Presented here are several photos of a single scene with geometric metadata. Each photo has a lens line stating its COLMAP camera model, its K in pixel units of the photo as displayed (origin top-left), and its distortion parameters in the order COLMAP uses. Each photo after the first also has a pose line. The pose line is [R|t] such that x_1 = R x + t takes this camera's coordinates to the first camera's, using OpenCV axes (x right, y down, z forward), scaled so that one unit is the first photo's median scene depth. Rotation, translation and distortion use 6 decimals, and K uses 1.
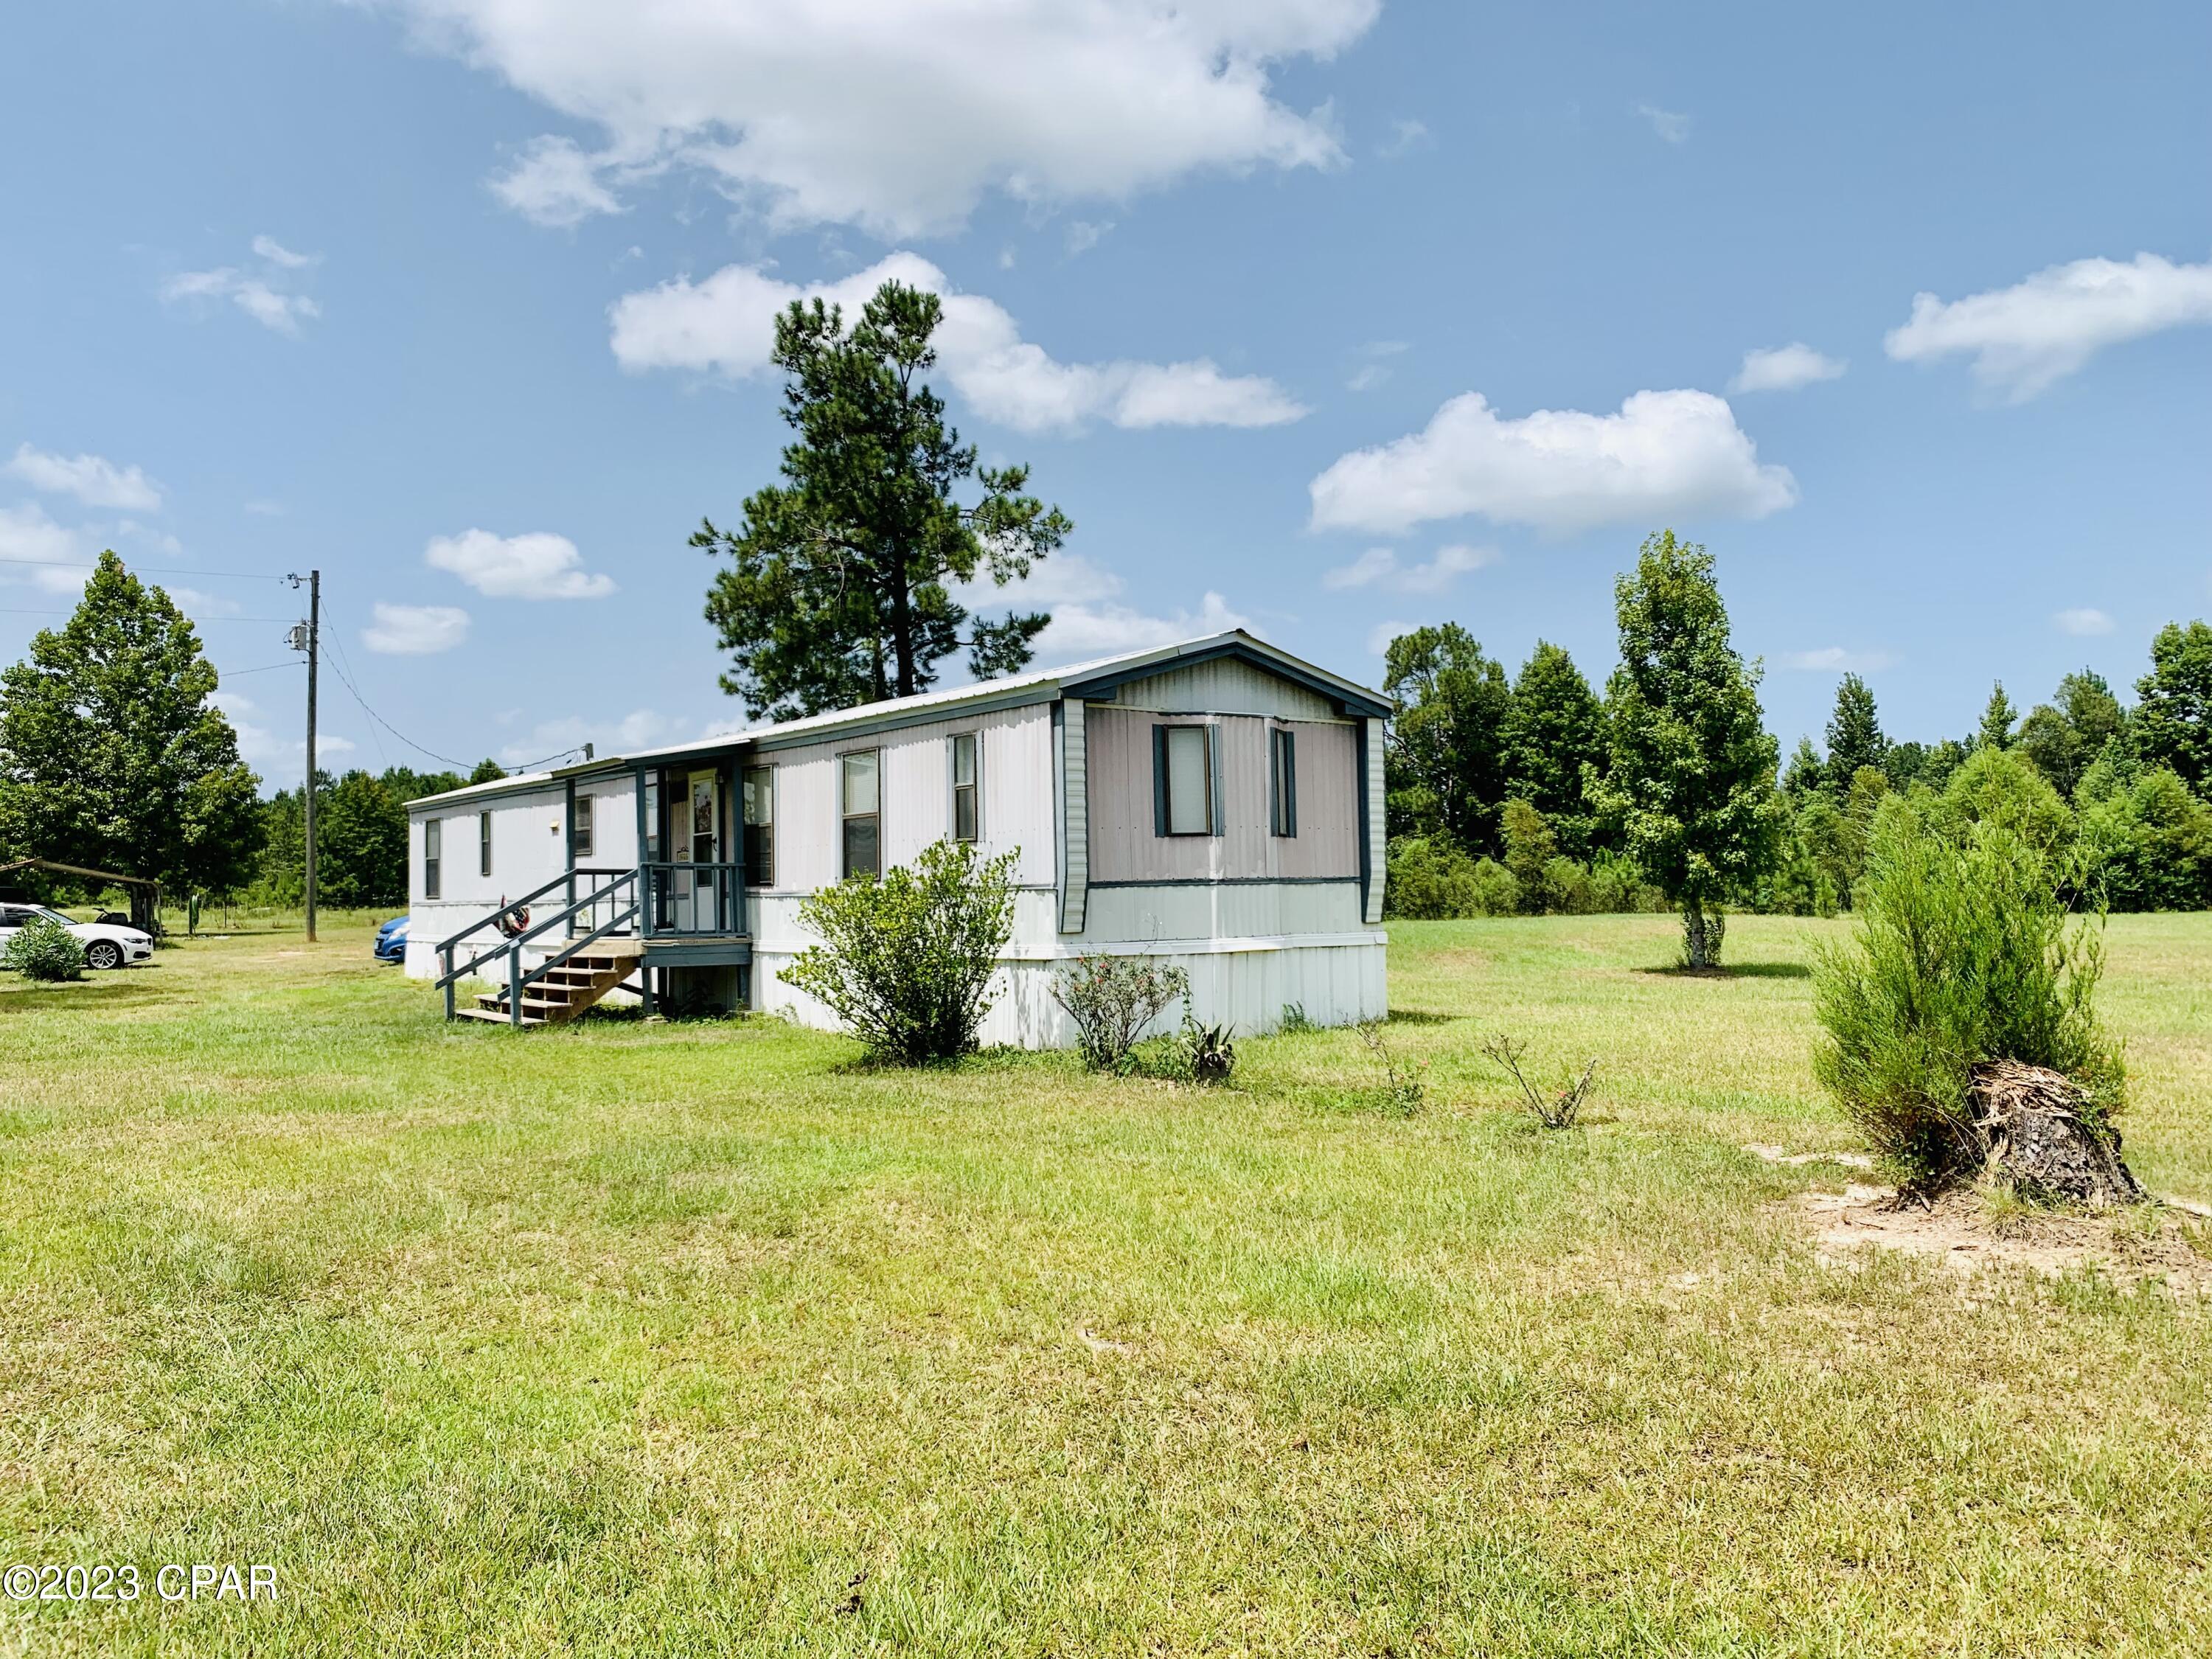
lens RADIAL K [[1701.3, 0, 1141.8], [0, 1701.3, 773.4], [0, 0, 1]] dist [0.057038, -0.070458]
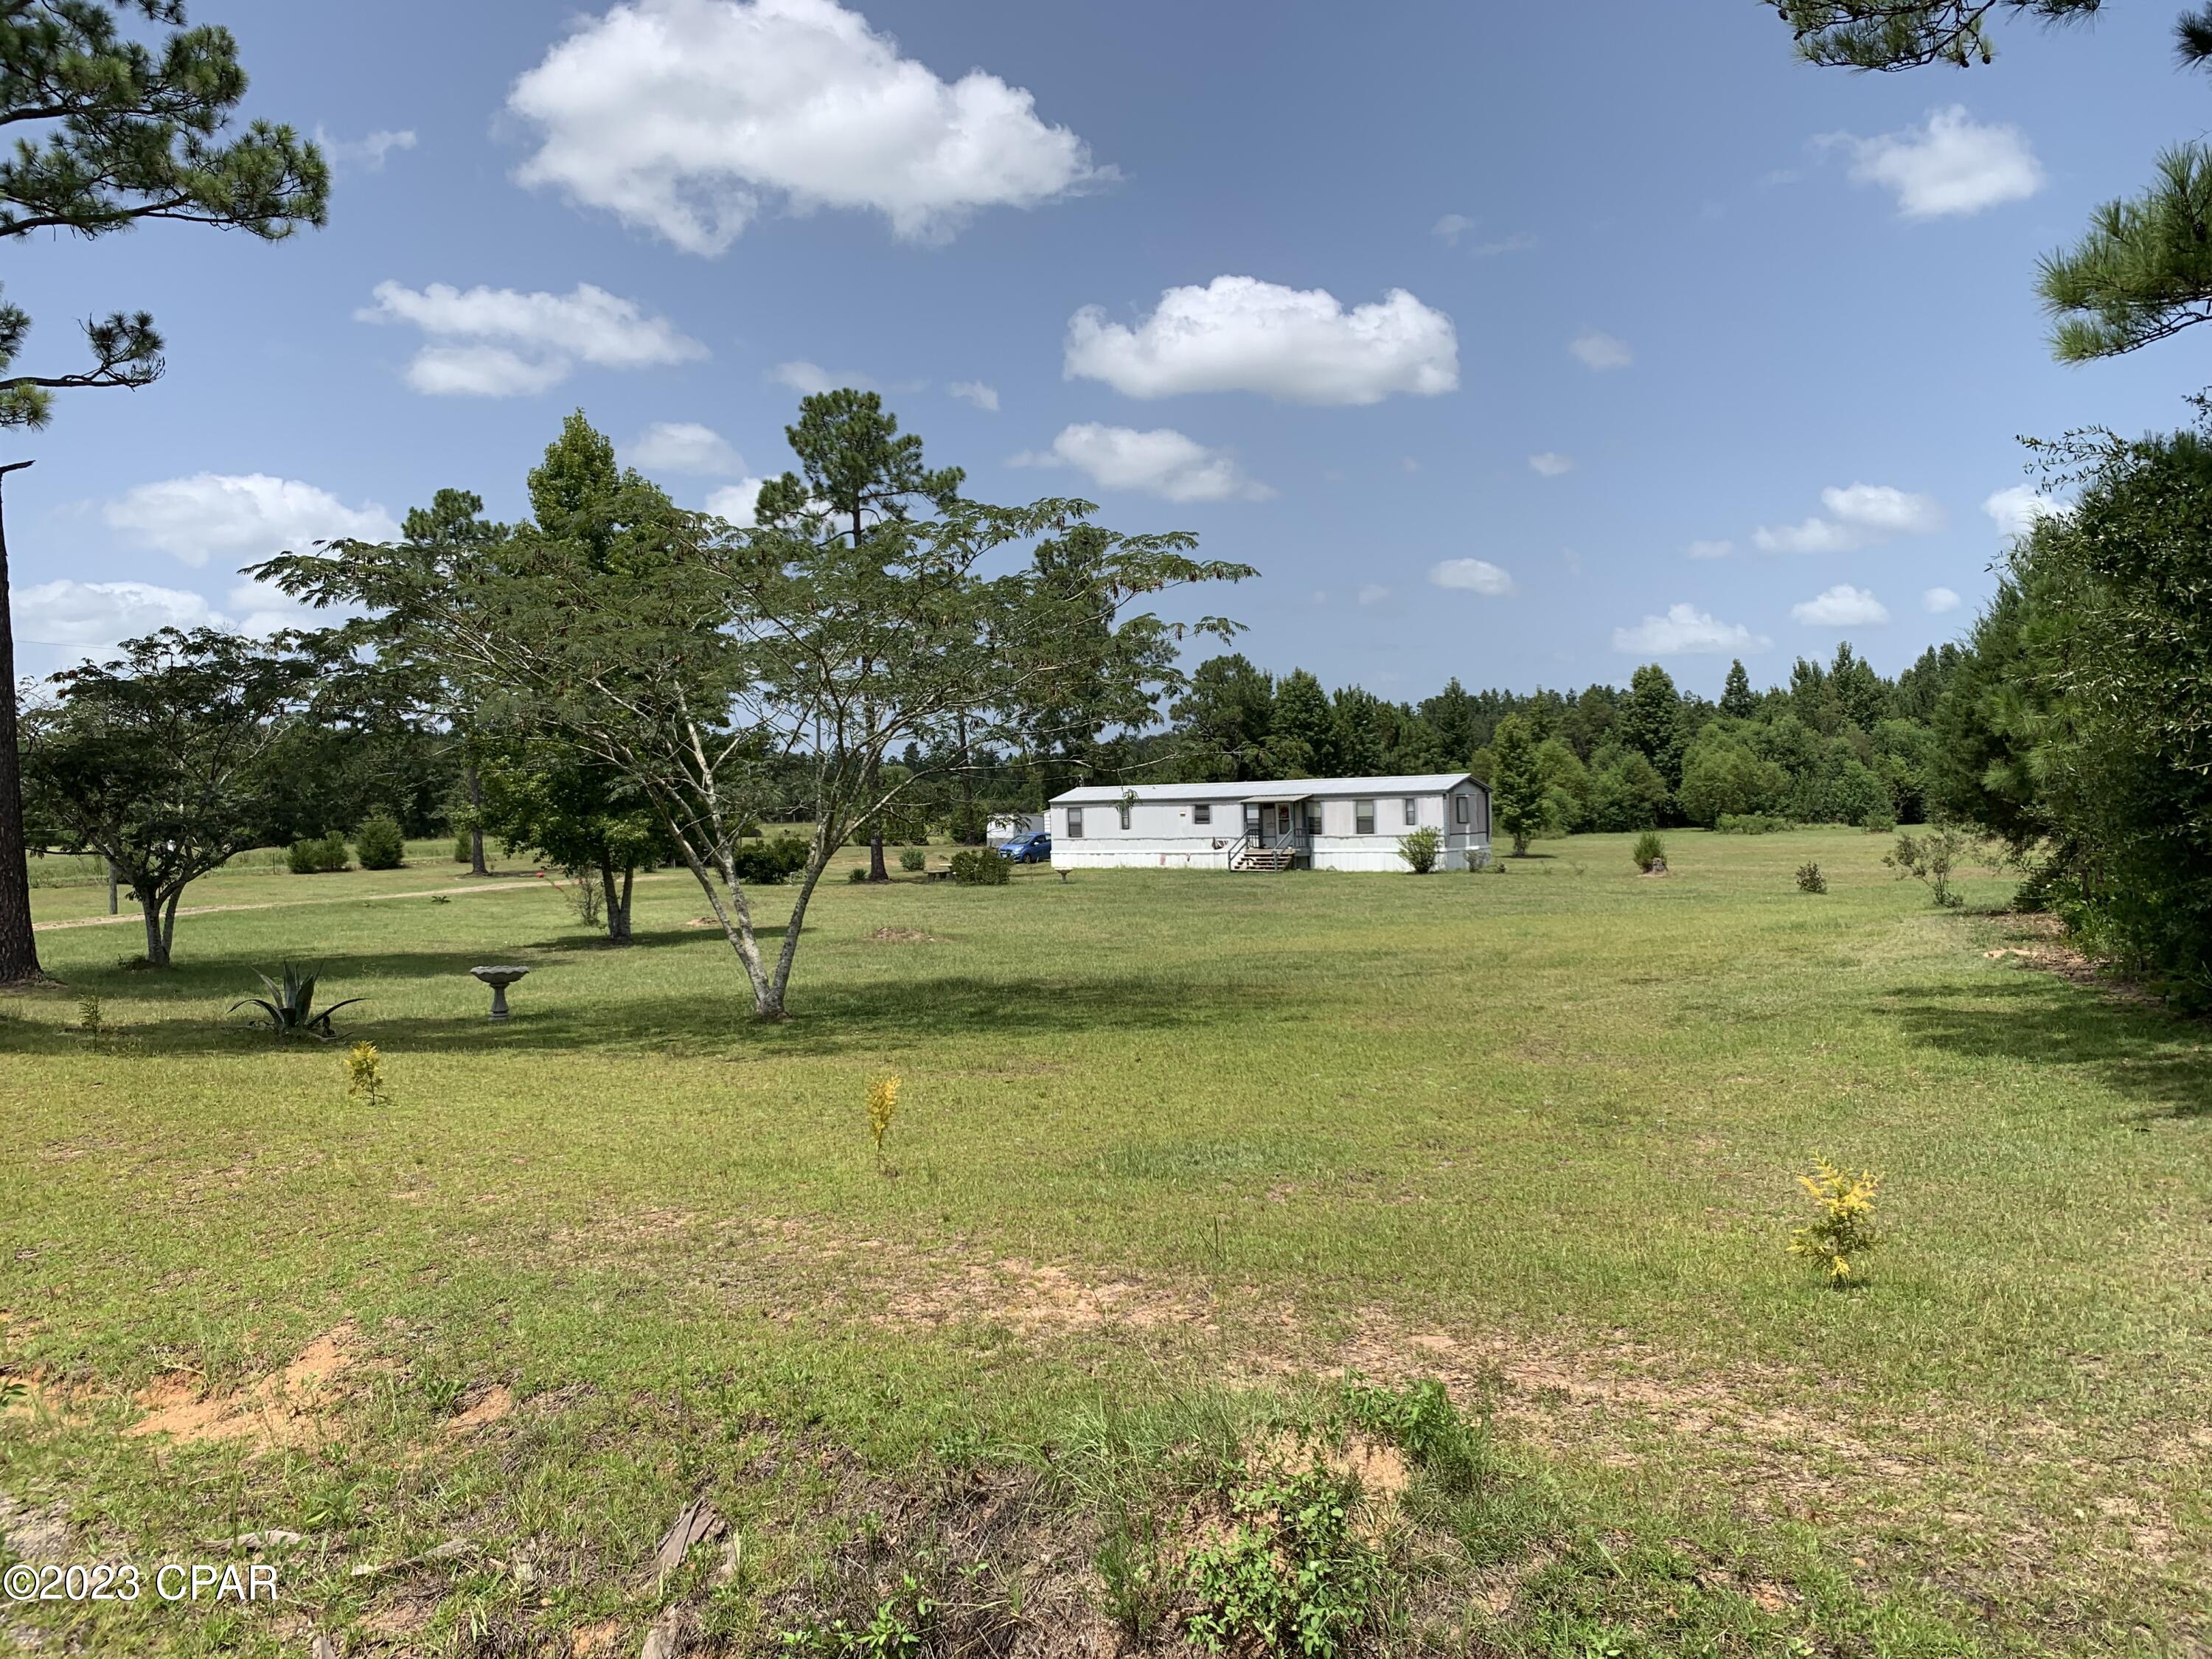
lens RADIAL K [[1701.3, 0, 1100.2], [0, 1701.3, 832.7], [0, 0, 1]] dist [0.057038, -0.070458]
pose [[0.969583, -0.010288, 0.244548, -0.412755], [-0.009463, 0.996794, 0.079451, -0.058601], [-0.244581, -0.079349, 0.966377, -0.635155]]
